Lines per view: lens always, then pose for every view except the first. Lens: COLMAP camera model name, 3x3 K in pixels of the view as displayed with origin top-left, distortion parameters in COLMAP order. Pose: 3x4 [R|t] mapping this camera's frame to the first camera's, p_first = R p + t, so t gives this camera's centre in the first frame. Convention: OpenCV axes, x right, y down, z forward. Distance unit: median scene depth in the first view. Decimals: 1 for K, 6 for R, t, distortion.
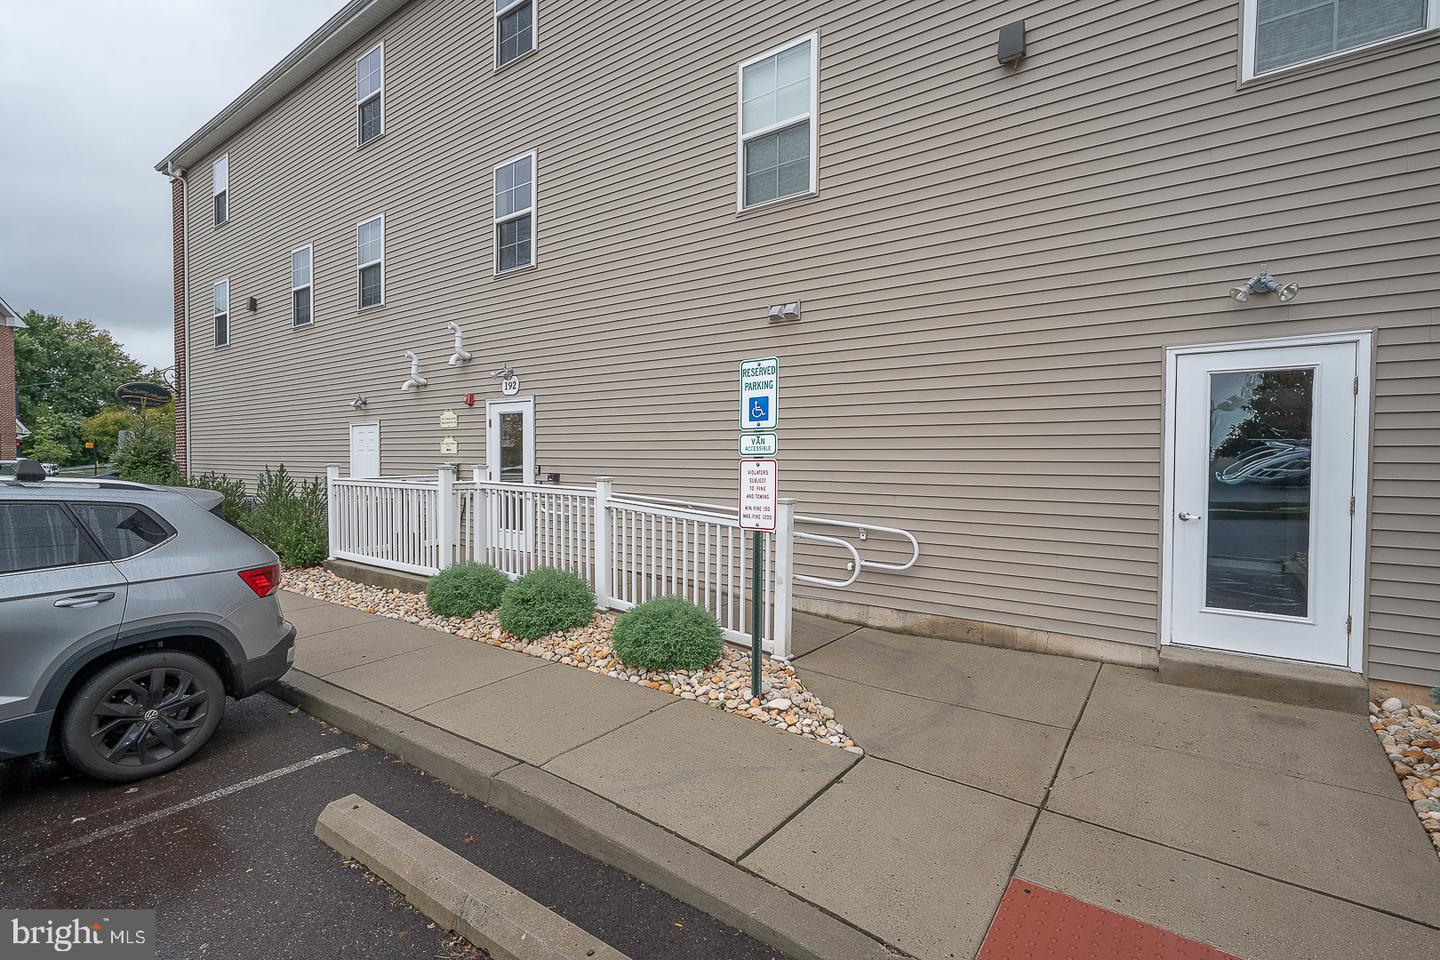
lens RADIAL K [[666.4, 0, 720.0], [0, 666.4, 480.0], [0, 0, 1]] dist [-0.000349, 0.000169]
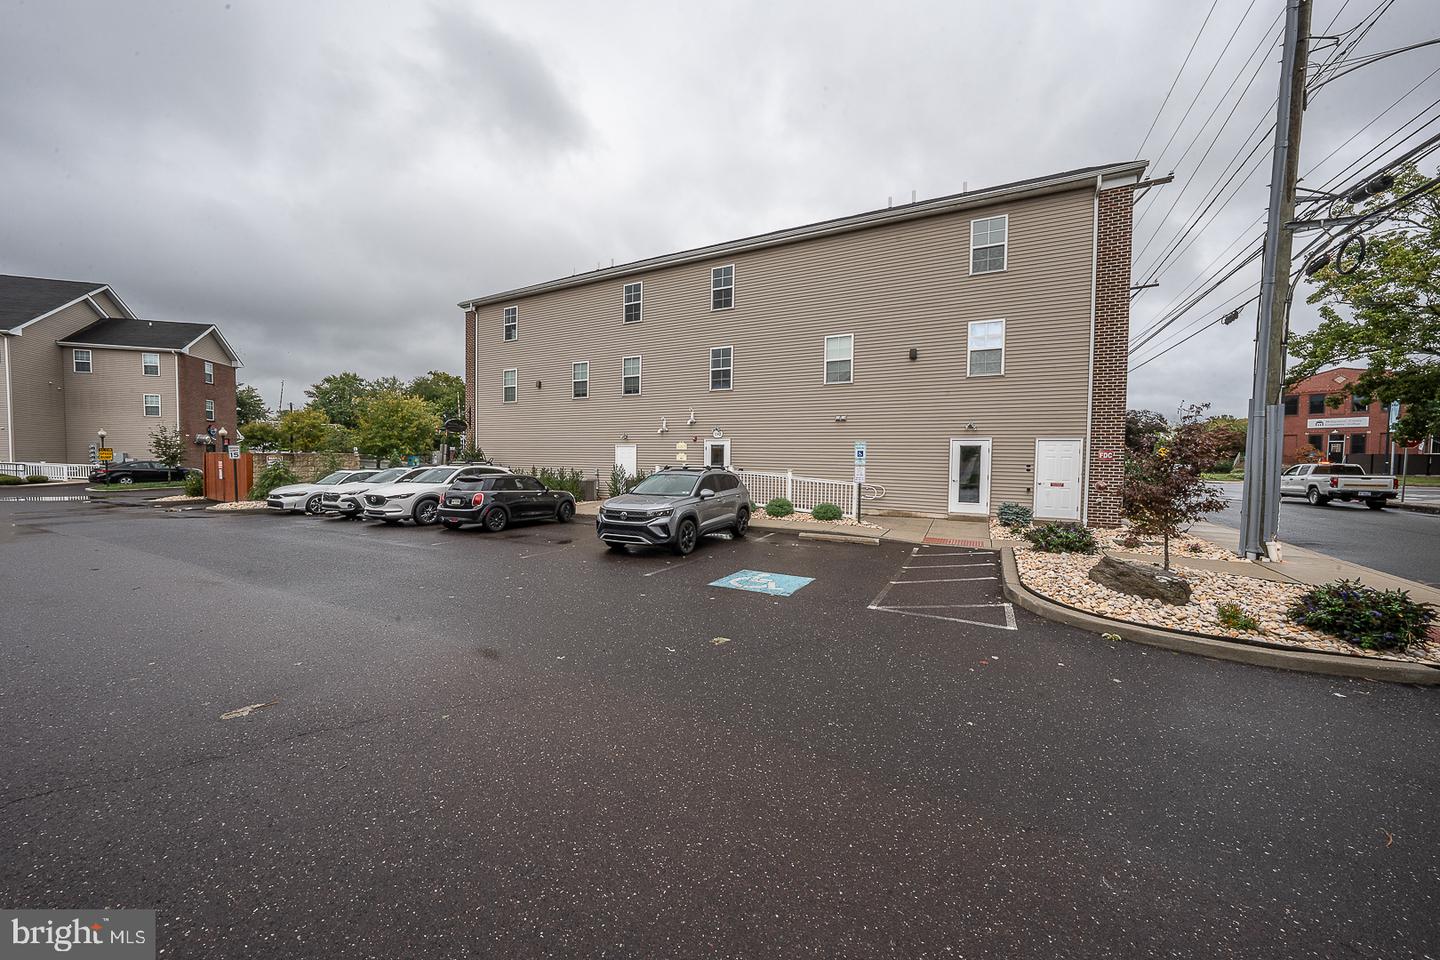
lens RADIAL K [[497.6, 0, 723.6], [0, 497.6, 478.7], [0, 0, 1]] dist [-0.029423, 0.007549]
pose [[0.987303, 0.000956, 0.158845, -0.863847], [-0.003036, 0.999913, 0.012857, 0.007314], [-0.158818, -0.013176, 0.987220, -1.296869]]
